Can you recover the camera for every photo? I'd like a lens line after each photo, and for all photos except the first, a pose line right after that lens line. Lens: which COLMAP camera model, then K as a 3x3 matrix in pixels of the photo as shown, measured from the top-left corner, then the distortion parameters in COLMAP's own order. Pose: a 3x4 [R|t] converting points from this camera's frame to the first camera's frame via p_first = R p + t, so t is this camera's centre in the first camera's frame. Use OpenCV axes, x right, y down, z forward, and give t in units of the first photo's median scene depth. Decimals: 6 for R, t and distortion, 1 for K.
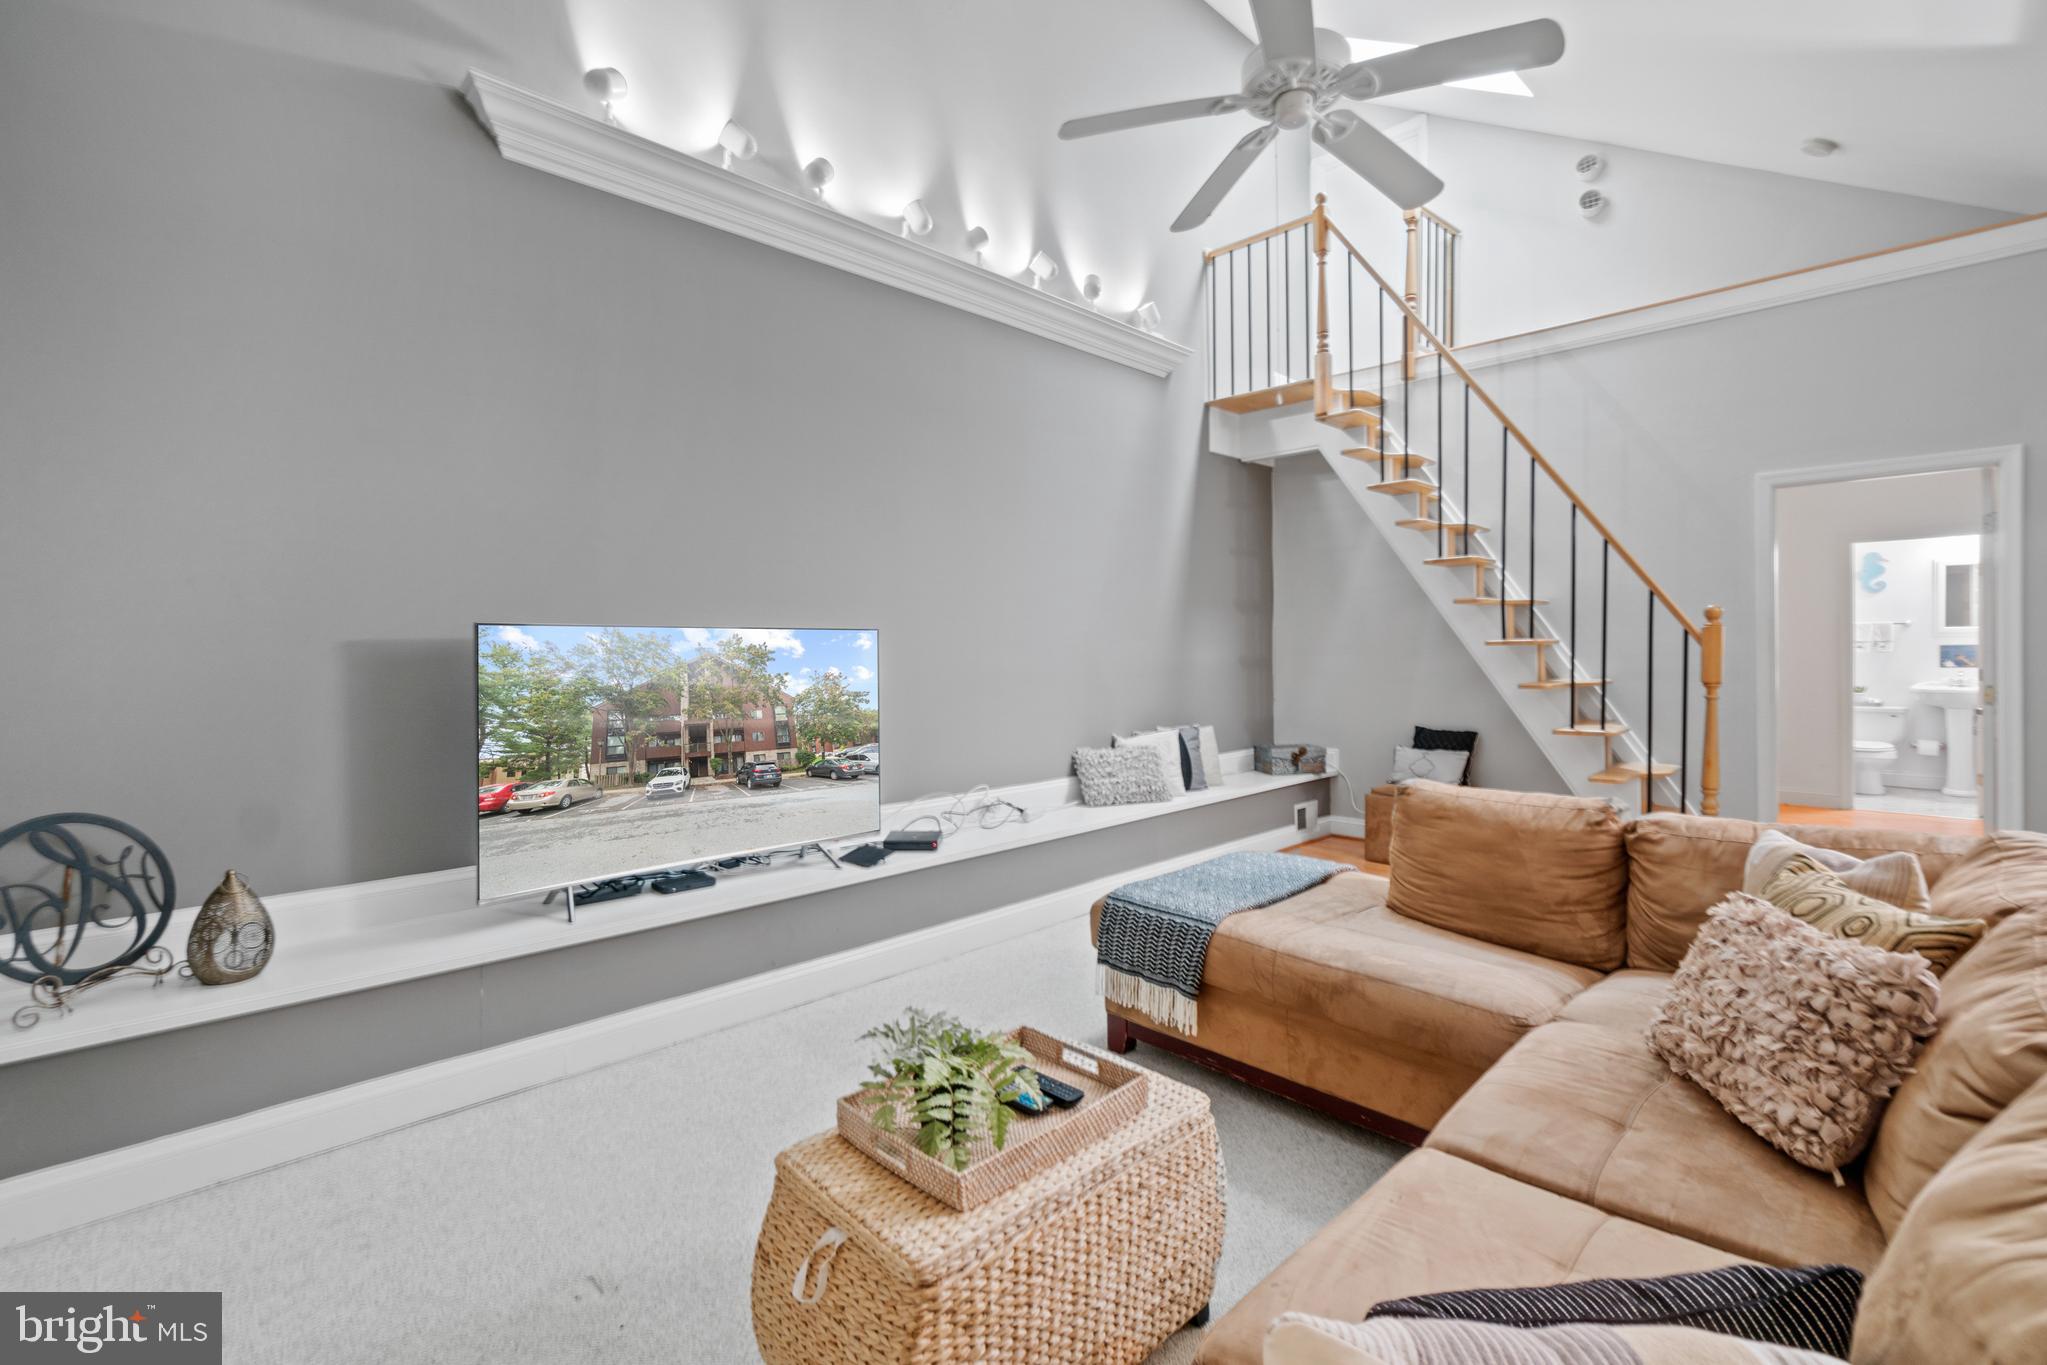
lens RADIAL K [[917.4, 0, 1020.7], [0, 917.4, 664.4], [0, 0, 1]] dist [-0.000438, -0.000246]
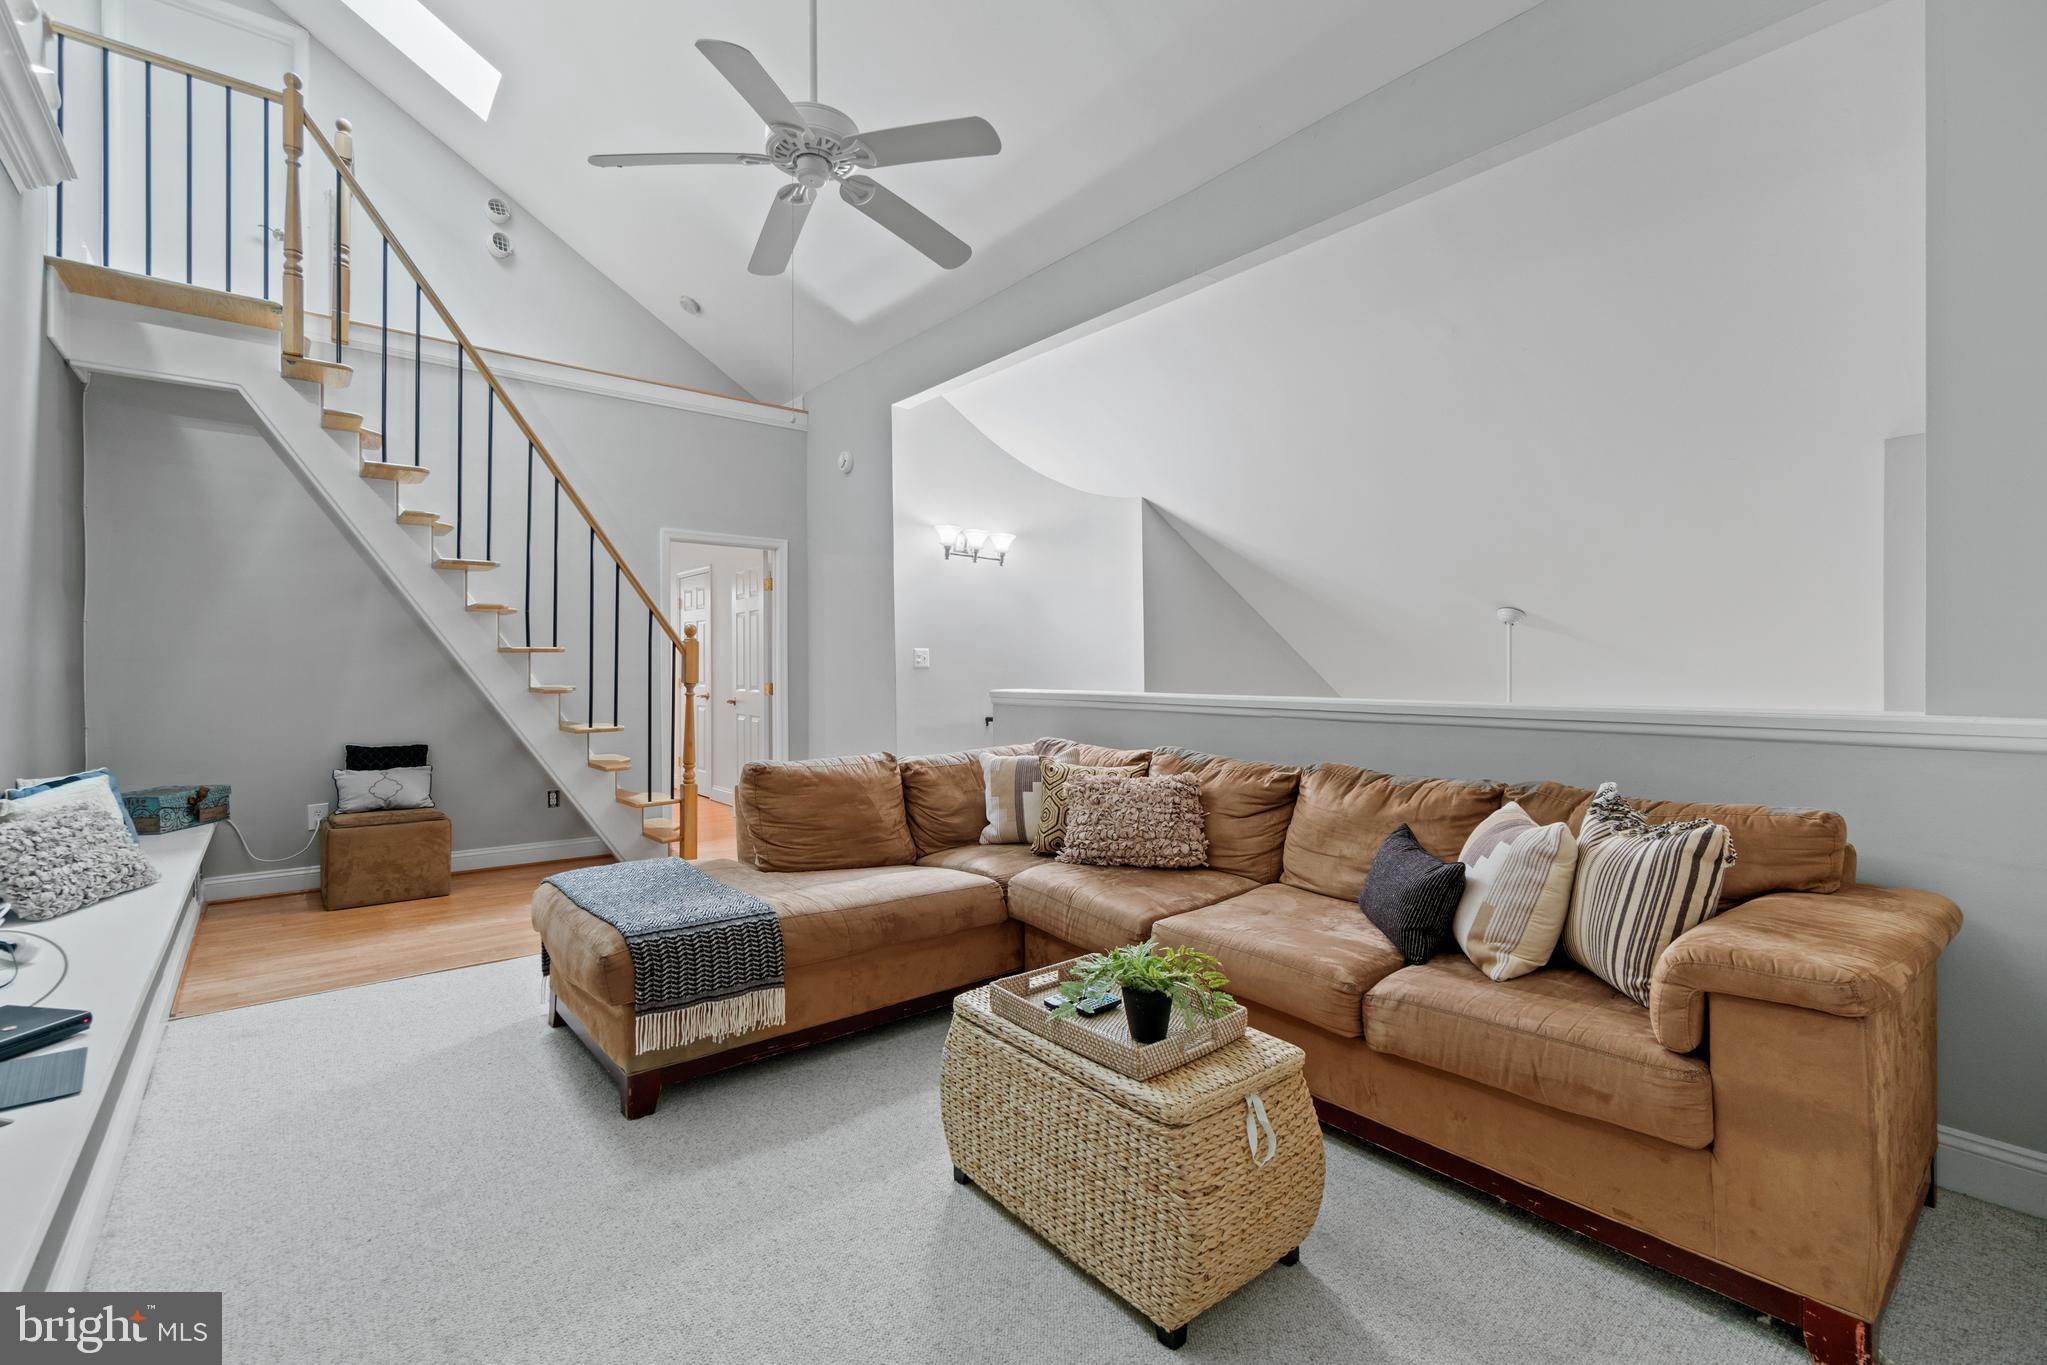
lens RADIAL K [[884.3, 0, 1023.7], [0, 884.3, 676.5], [0, 0, 1]] dist [-0.001908, 0.000282]
pose [[0.092188, -0.003505, 0.995735, -0.379730], [0.015842, 0.999872, 0.002052, 0.011951], [-0.995616, 0.015585, 0.092232, 0.320710]]
